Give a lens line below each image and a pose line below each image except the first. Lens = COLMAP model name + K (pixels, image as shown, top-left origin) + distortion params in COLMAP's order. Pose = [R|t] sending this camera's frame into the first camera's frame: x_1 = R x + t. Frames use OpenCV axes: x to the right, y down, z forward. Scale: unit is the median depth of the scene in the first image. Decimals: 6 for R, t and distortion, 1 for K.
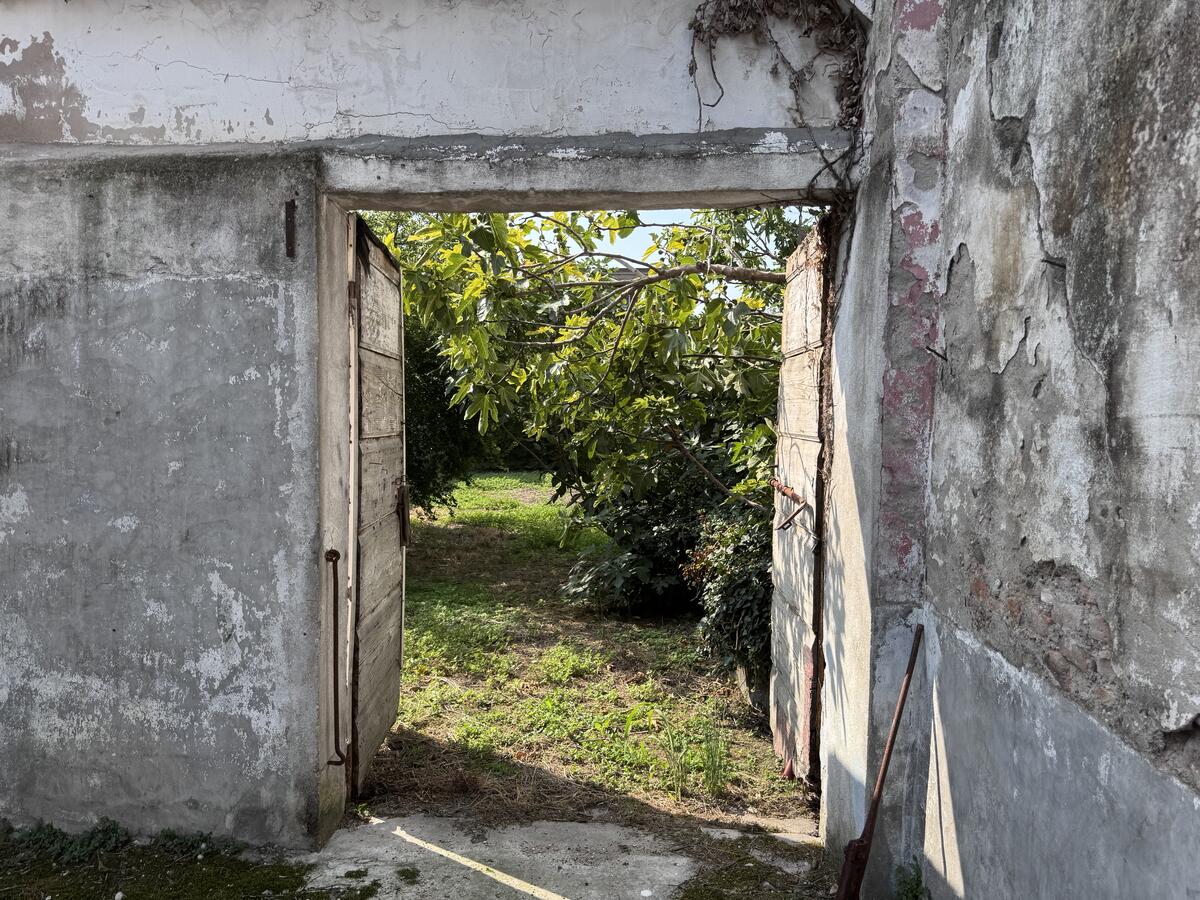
lens RADIAL K [[843.6, 0, 598.8], [0, 843.6, 447.5], [0, 0, 1]] dist [0.084850, -0.113266]
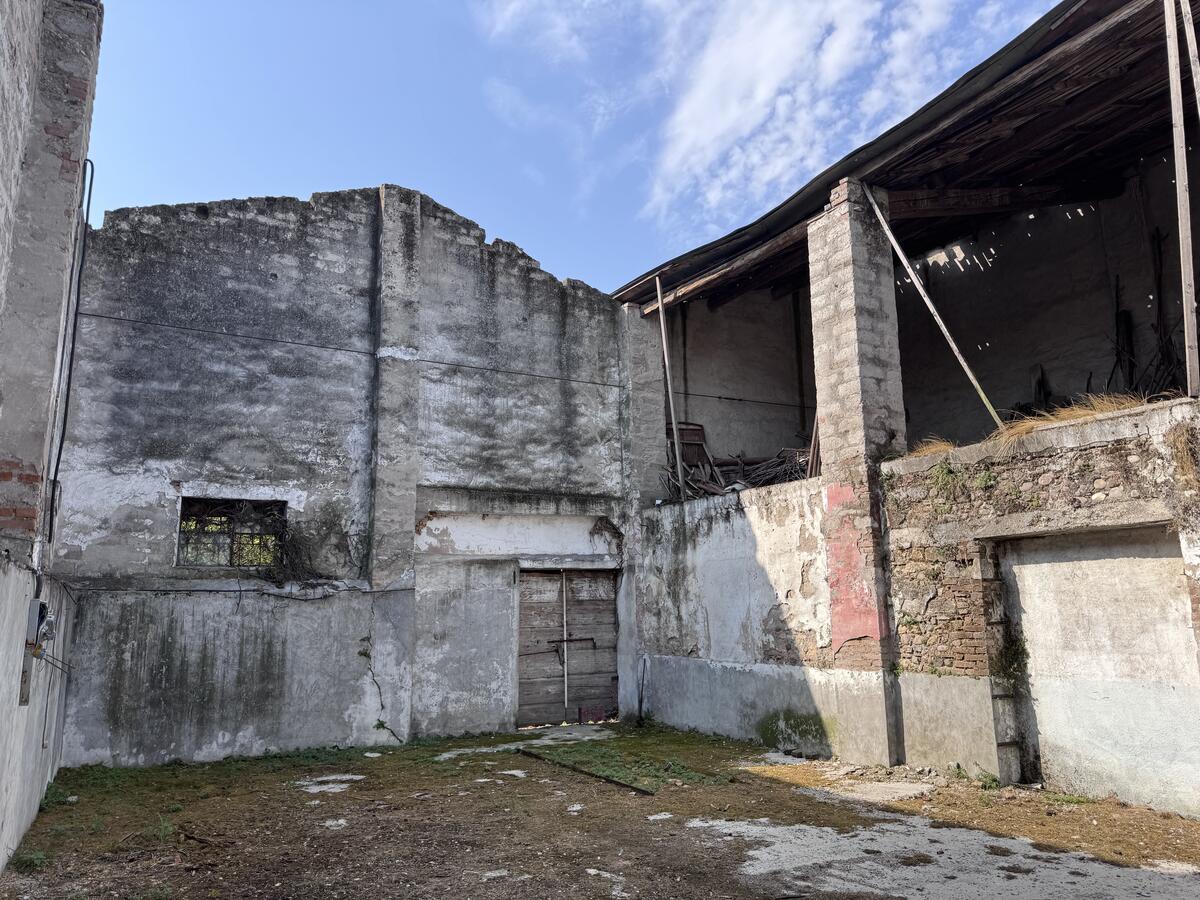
lens RADIAL K [[843.6, 0, 608.6], [0, 843.6, 444.2], [0, 0, 1]] dist [0.084850, -0.113266]
pose [[0.841039, 0.075418, 0.535691, -2.278551], [0.058351, 0.971810, -0.228430, 0.096437], [-0.537818, 0.223376, 0.812930, -2.867000]]
